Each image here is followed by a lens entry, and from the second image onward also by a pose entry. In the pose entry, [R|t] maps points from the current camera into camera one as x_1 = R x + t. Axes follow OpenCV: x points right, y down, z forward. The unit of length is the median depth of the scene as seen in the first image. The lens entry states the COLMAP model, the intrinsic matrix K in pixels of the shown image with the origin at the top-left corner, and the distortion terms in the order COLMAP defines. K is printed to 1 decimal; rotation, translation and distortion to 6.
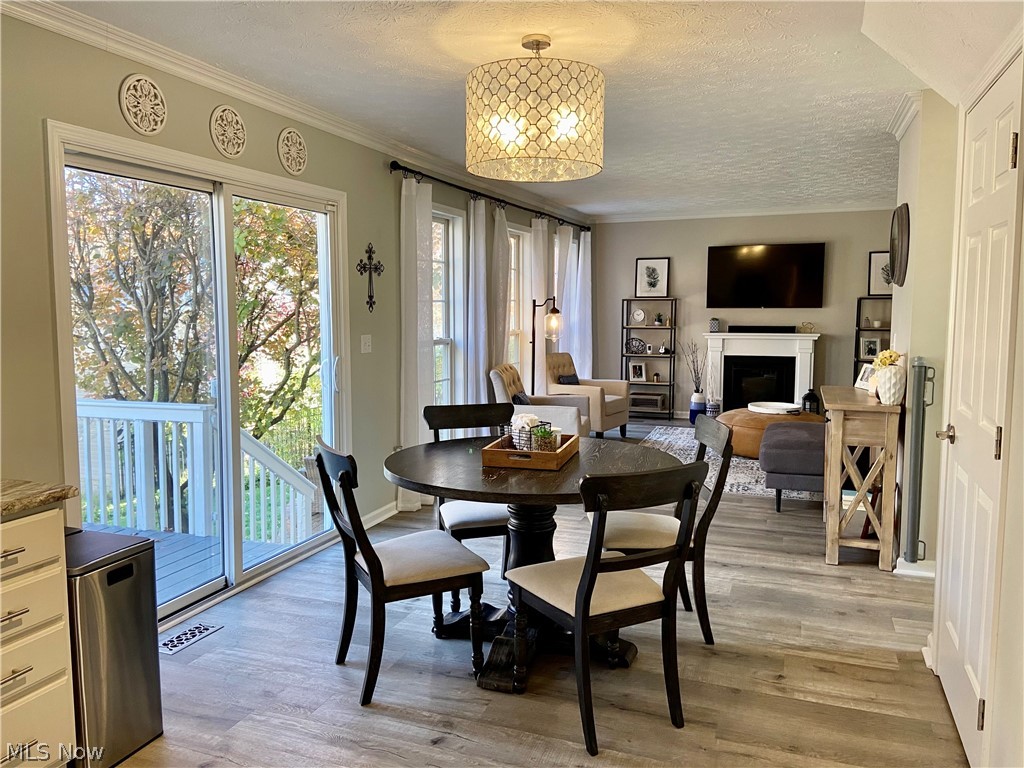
lens RADIAL K [[772.4, 0, 512.7], [0, 772.4, 381.6], [0, 0, 1]] dist [0.065387, -0.003898]
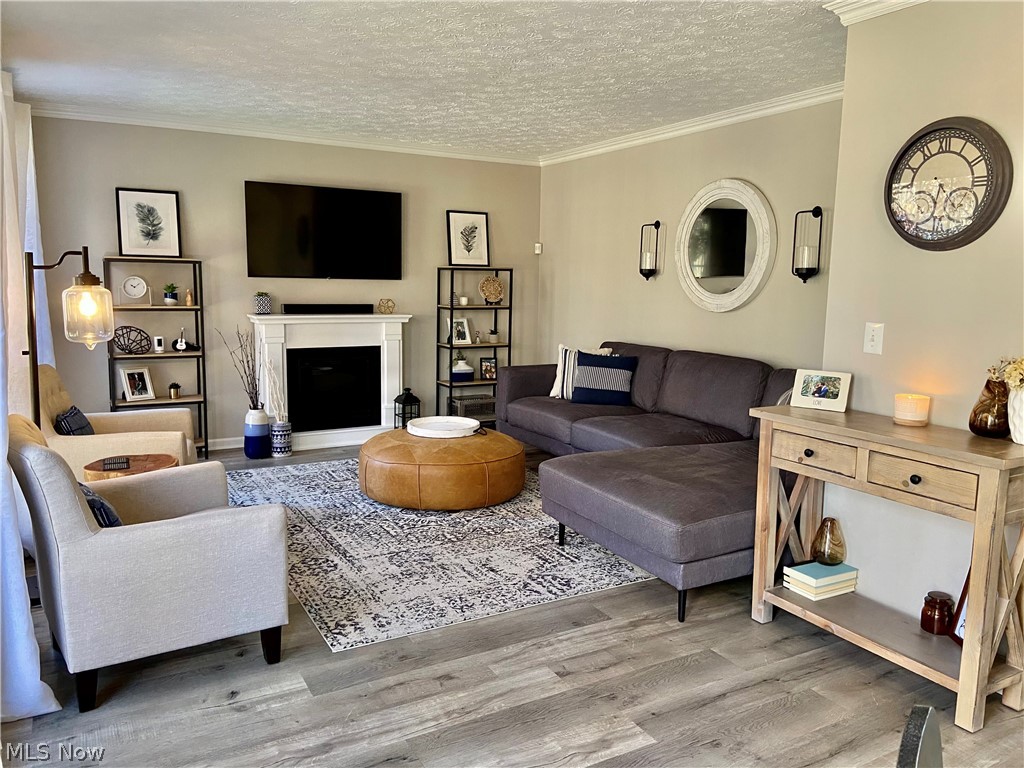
lens RADIAL K [[772.4, 0, 511.3], [0, 772.4, 383.2], [0, 0, 1]] dist [0.065387, -0.003898]
pose [[0.650395, -0.092470, 0.753947, -0.108413], [0.060430, 0.995715, 0.069992, -0.039615], [-0.757189, 0.000038, 0.653196, 0.417791]]
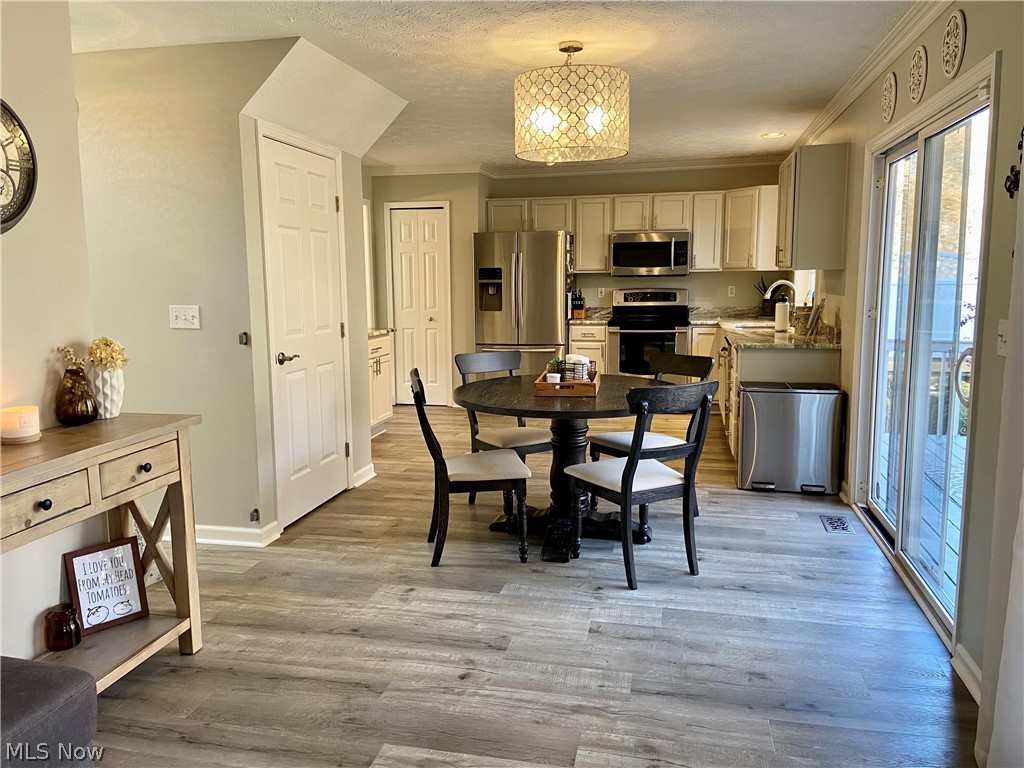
lens RADIAL K [[772.4, 0, 512.3], [0, 772.4, 378.1], [0, 0, 1]] dist [0.065387, -0.003898]
pose [[-0.990436, 0.031989, -0.134216, 0.102038], [-0.000109, 0.972570, 0.232610, -0.075595], [0.137976, 0.230400, -0.963265, 0.782337]]
